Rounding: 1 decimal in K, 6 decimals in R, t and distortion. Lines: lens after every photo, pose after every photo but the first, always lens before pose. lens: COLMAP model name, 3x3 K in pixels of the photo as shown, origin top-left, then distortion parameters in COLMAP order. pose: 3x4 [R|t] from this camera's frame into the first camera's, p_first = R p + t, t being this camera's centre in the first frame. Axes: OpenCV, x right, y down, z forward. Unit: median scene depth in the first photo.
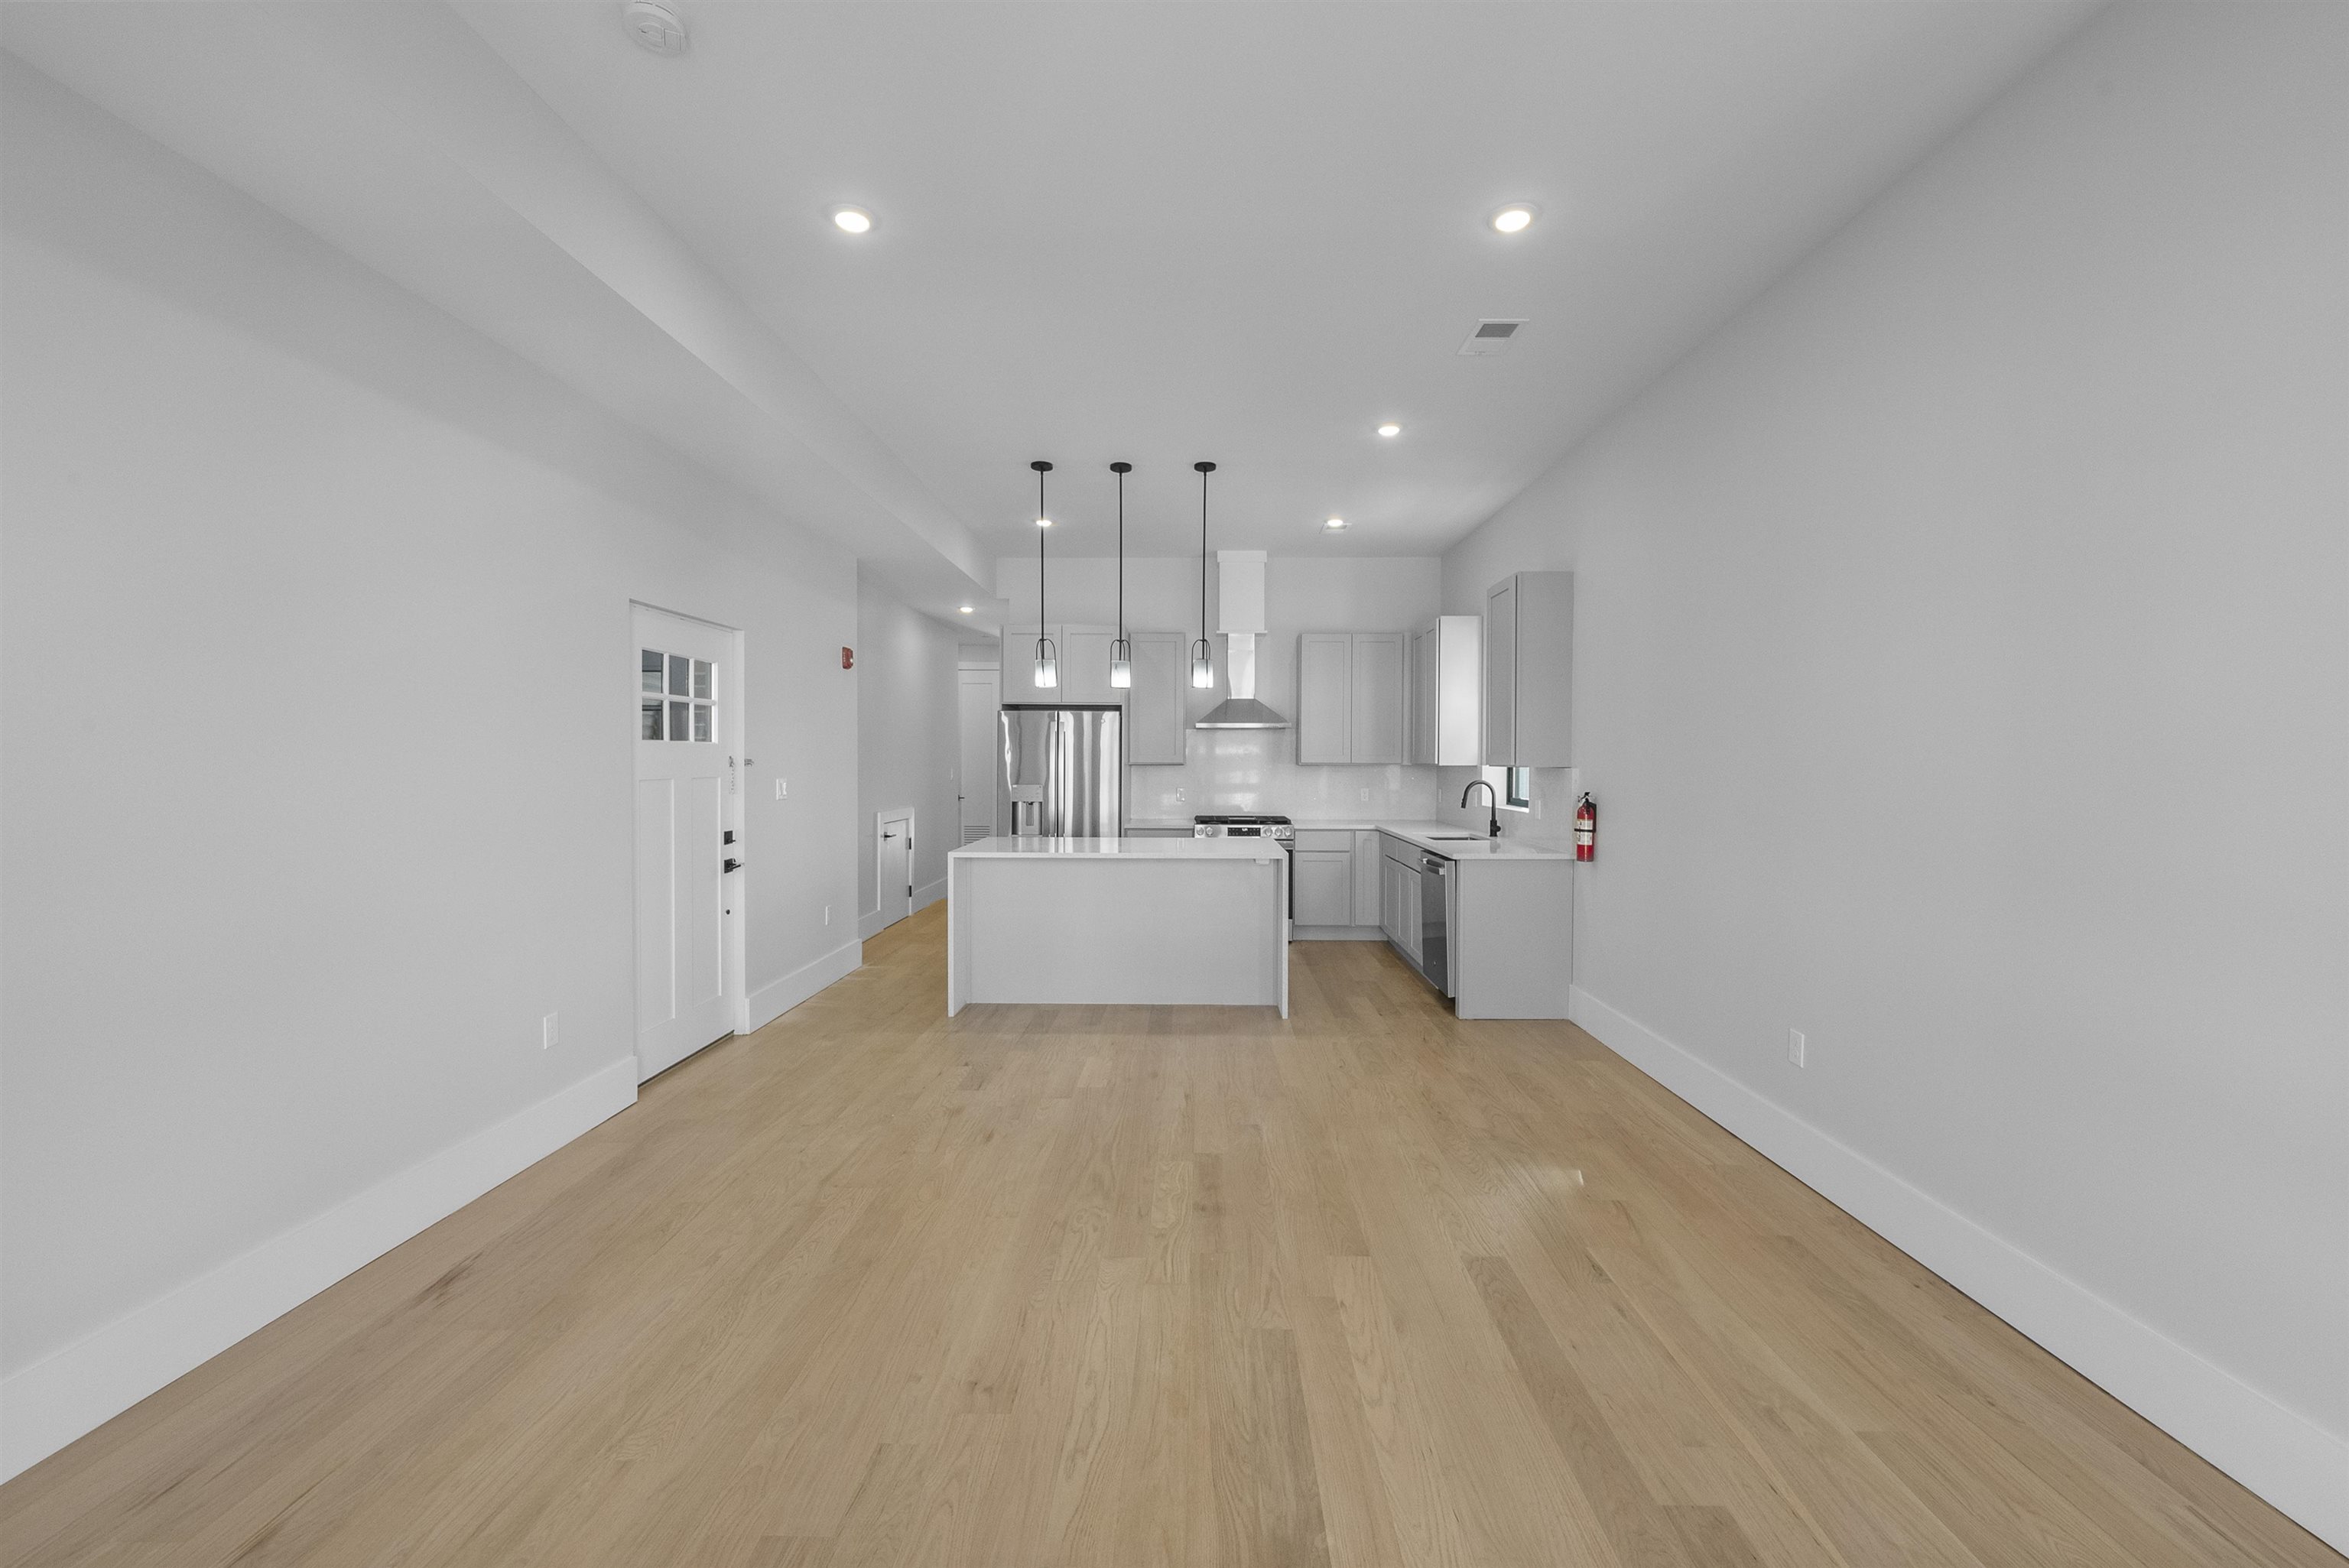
lens RADIAL K [[899.7, 0, 1174.5], [0, 899.7, 784.0], [0, 0, 1]] dist [-0.000098, -0.000235]
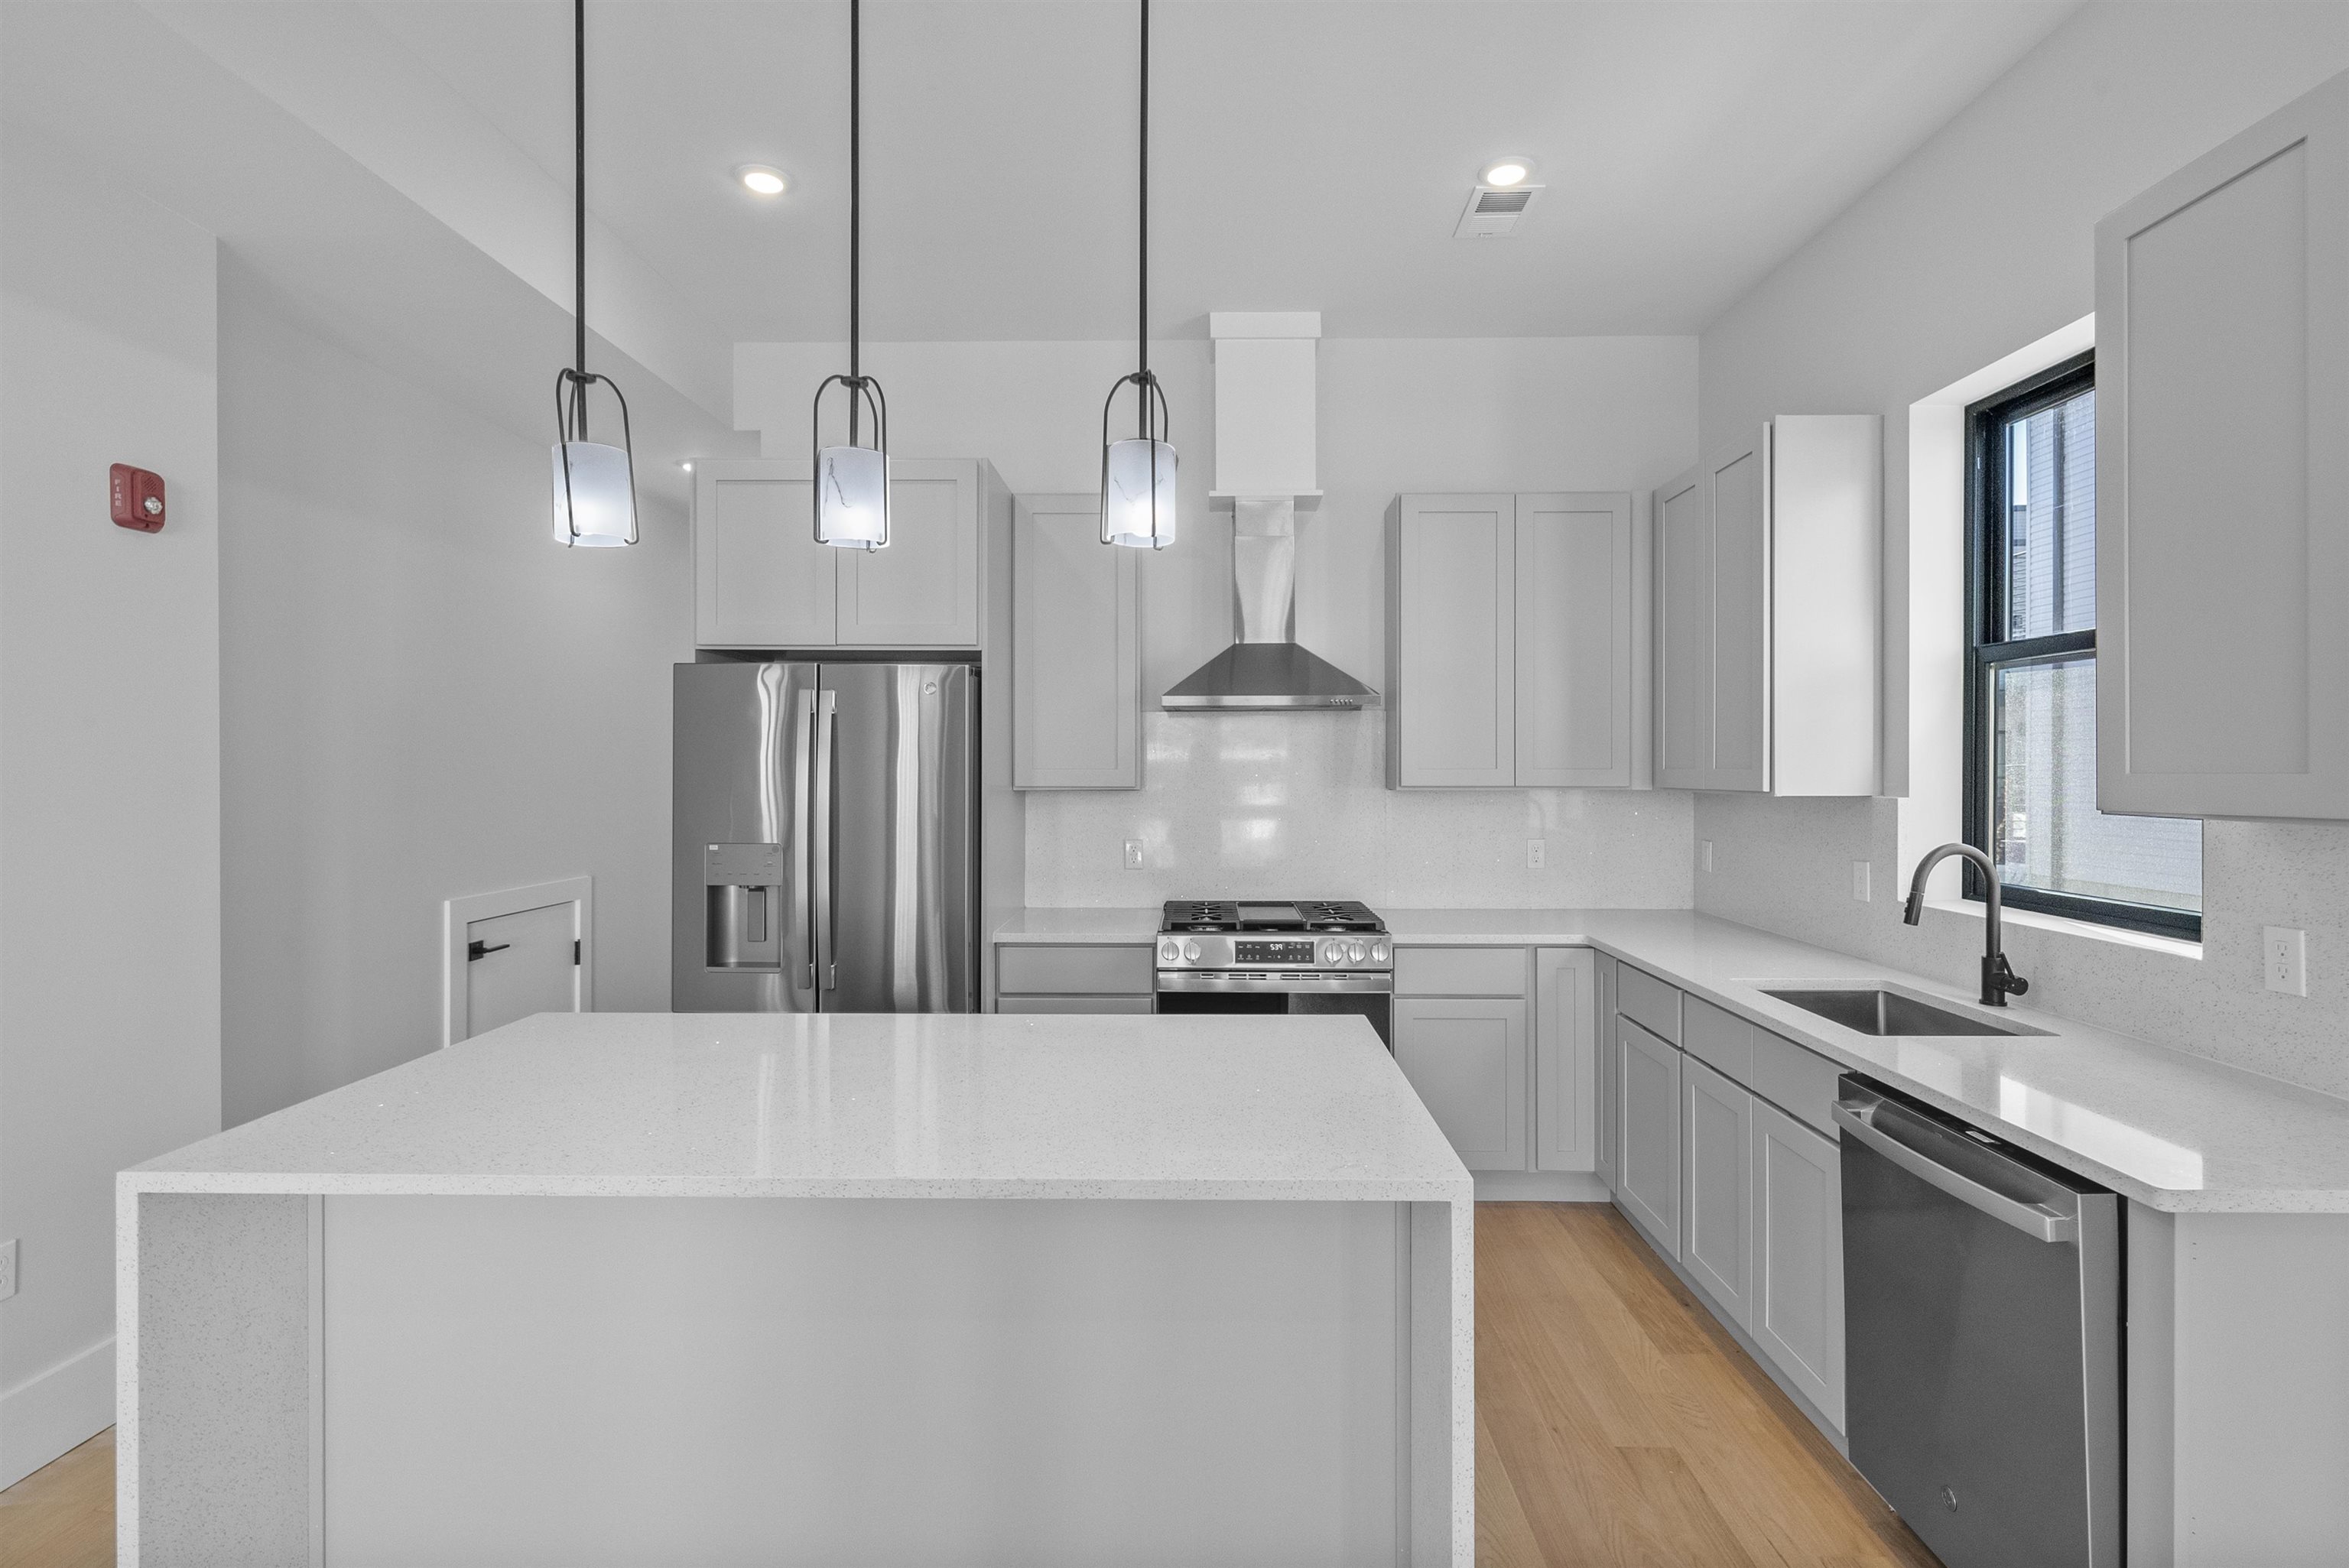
lens RADIAL K [[1083.6, 0, 1174.5], [0, 1083.6, 784.0], [0, 0, 1]] dist [0.001764, 0.000192]
pose [[0.999994, -0.002984, -0.001977, 0.031517], [0.002964, 0.999943, -0.010246, -0.020309], [0.002007, 0.010240, 0.999946, 0.490356]]
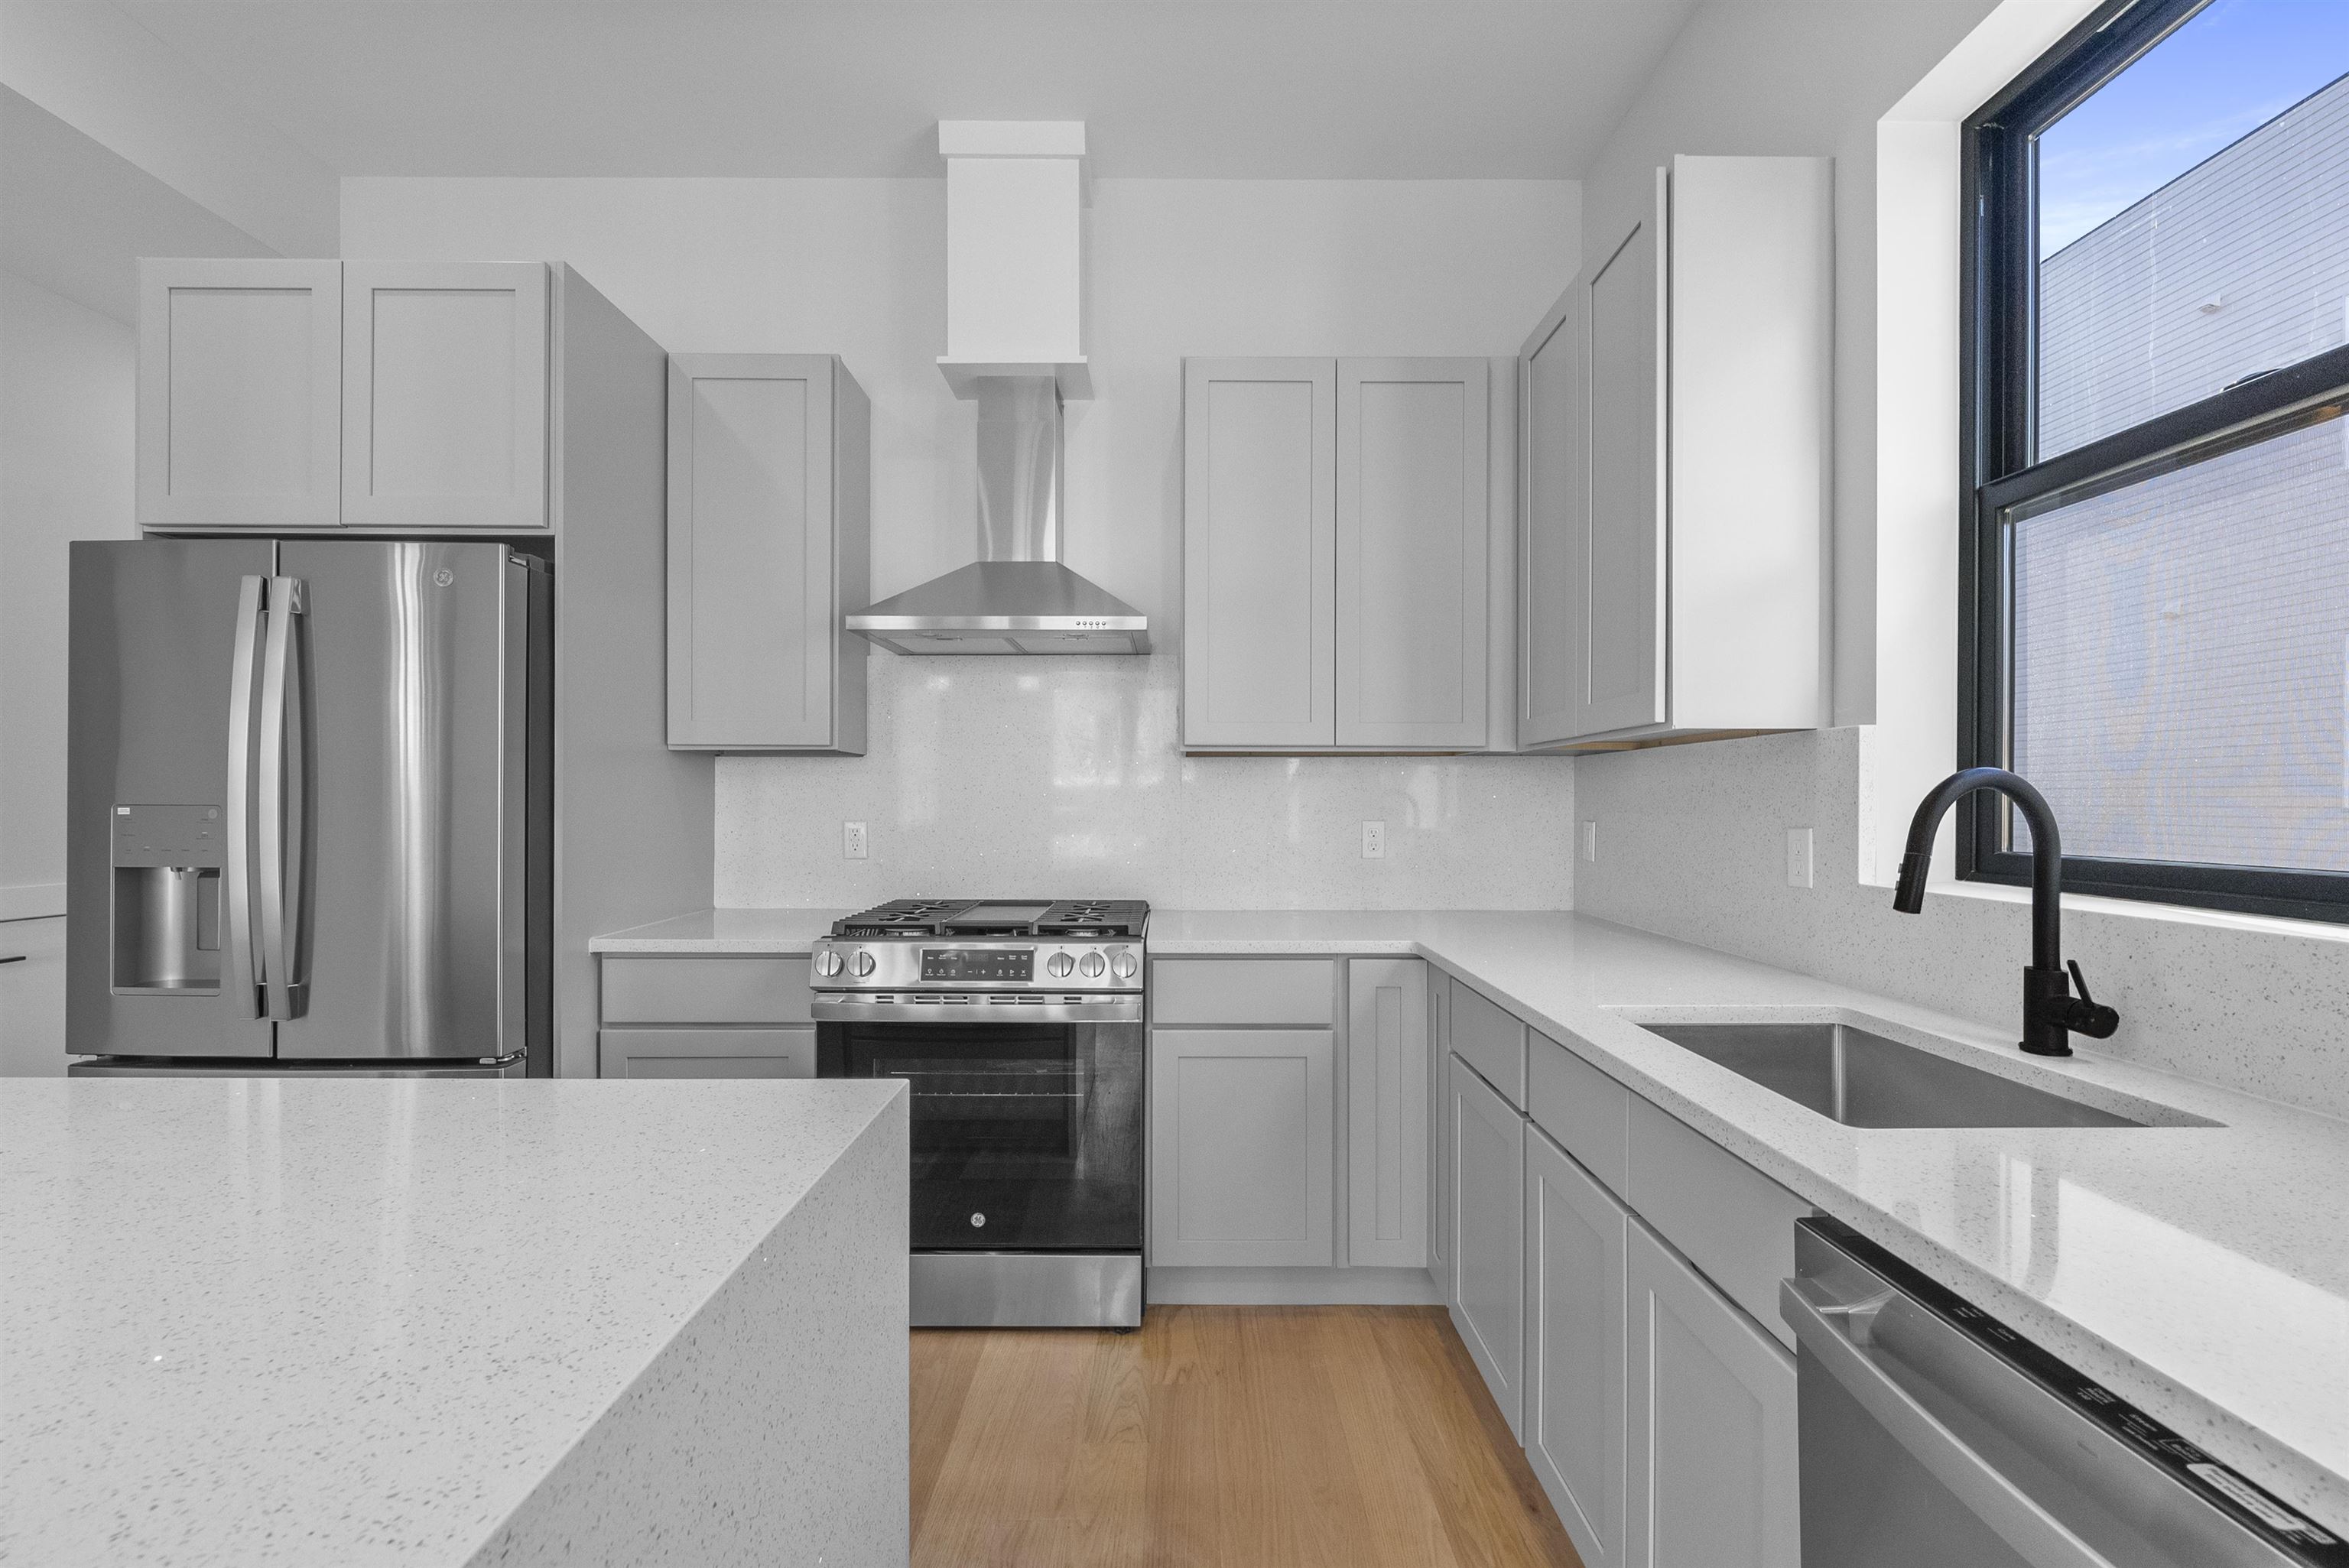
lens RADIAL K [[983.6, 0, 1162.5], [0, 983.6, 817.5], [0, 0, 1]] dist [-0.003722, -0.000358]
pose [[0.999854, -0.001386, 0.017015, 0.131918], [0.001522, 0.999967, -0.007942, 0.006671], [-0.017004, 0.007967, 0.999824, 0.668174]]
